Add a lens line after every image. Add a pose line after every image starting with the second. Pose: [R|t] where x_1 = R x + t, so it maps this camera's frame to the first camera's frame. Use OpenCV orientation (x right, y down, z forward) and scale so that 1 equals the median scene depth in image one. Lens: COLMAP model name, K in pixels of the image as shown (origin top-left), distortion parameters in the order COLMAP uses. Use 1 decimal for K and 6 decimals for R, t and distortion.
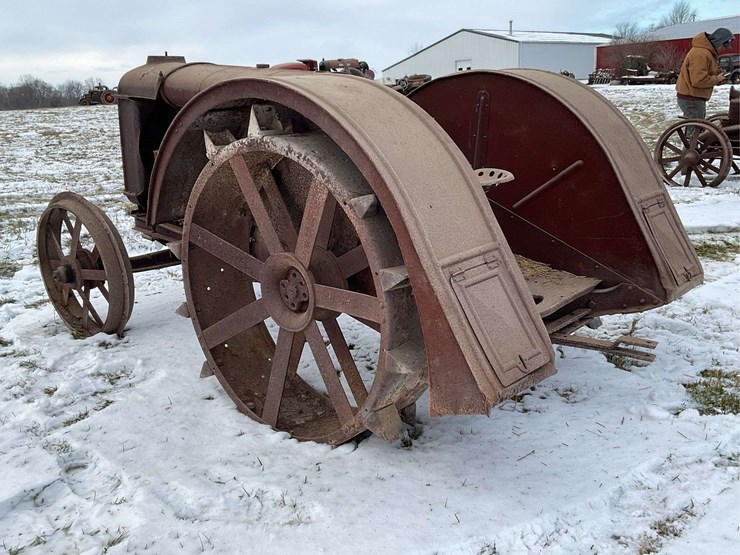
lens RADIAL K [[720.4, 0, 370.0], [0, 720.4, 277.5], [0, 0, 1]] dist [0.119276, -0.264055]
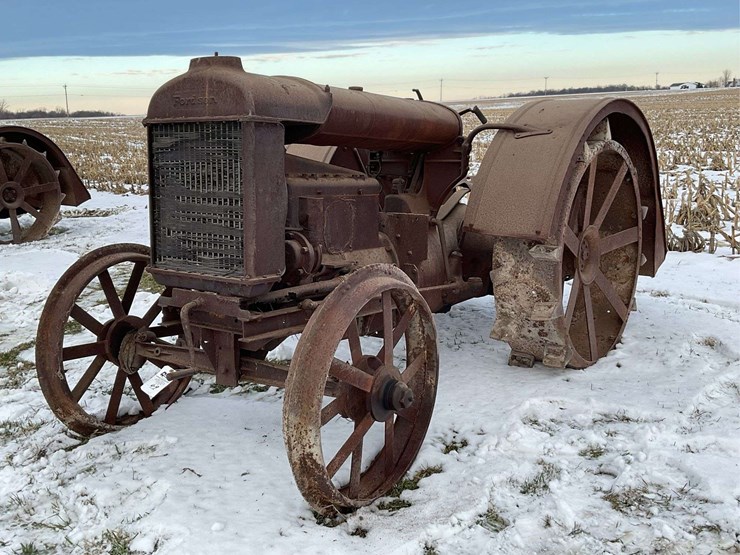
lens RADIAL K [[753.0, 0, 370.0], [0, 753.0, 277.5], [0, 0, 1]] dist [0.151776, -0.321889]
pose [[-0.105715, -0.158273, 0.981720, -1.547828], [0.284470, 0.941179, 0.182370, -0.332174], [-0.952838, 0.298549, -0.054473, 1.544191]]
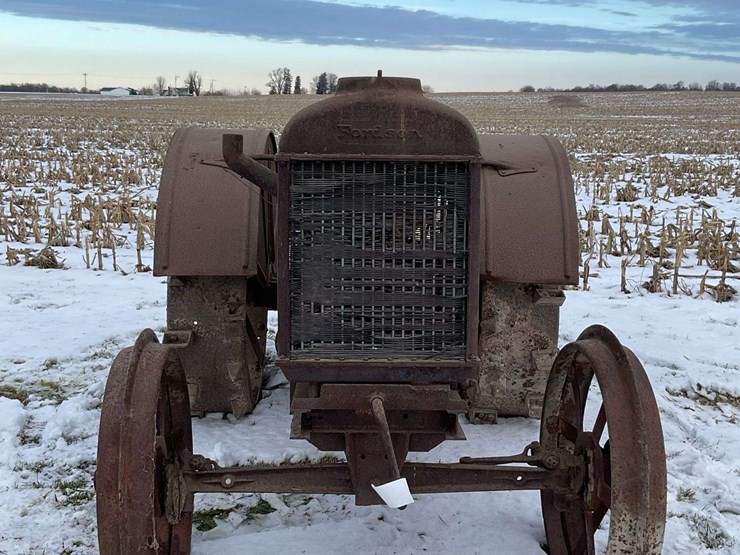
lens RADIAL K [[906.7, 0, 370.0], [0, 906.7, 277.5], [0, 0, 1]] dist [0.072516, -0.000483]
pose [[-0.684165, -0.093247, 0.723342, -1.157784], [0.195338, 0.932130, 0.304920, -0.584017], [-0.702682, 0.349911, -0.619516, 2.276576]]
